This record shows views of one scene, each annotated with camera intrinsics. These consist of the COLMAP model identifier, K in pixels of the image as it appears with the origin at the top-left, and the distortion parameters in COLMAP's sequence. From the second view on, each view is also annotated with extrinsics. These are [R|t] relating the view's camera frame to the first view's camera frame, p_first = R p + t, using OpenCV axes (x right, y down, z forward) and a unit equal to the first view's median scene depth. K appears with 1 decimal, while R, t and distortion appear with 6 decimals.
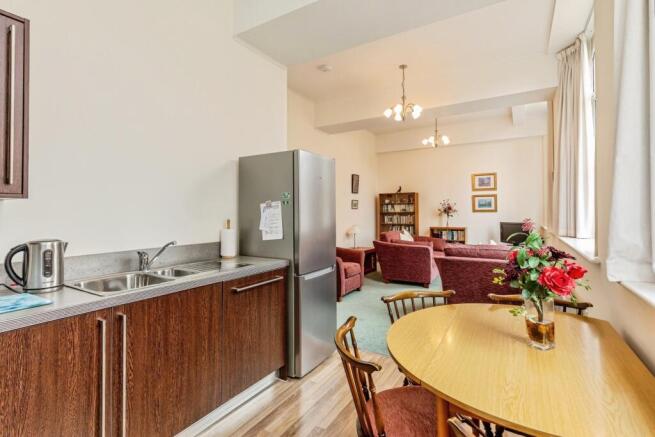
lens RADIAL K [[317.7, 0, 323.2], [0, 317.7, 209.4], [0, 0, 1]] dist [0.000444, -0.000002]
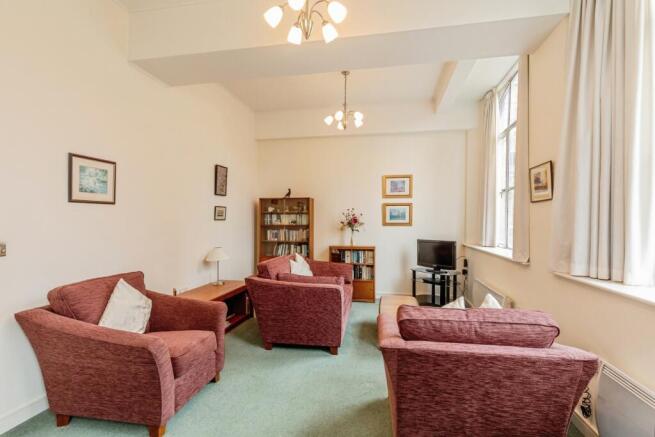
lens RADIAL K [[336.2, 0, 327.5], [0, 336.2, 218.5], [0, 0, 1]] dist [-0.001561, -0.000036]
pose [[0.934566, 0.009832, 0.355655, 0.061927], [-0.009965, 0.999949, -0.001456, -0.006486], [-0.355651, -0.002184, 0.934616, 0.299778]]
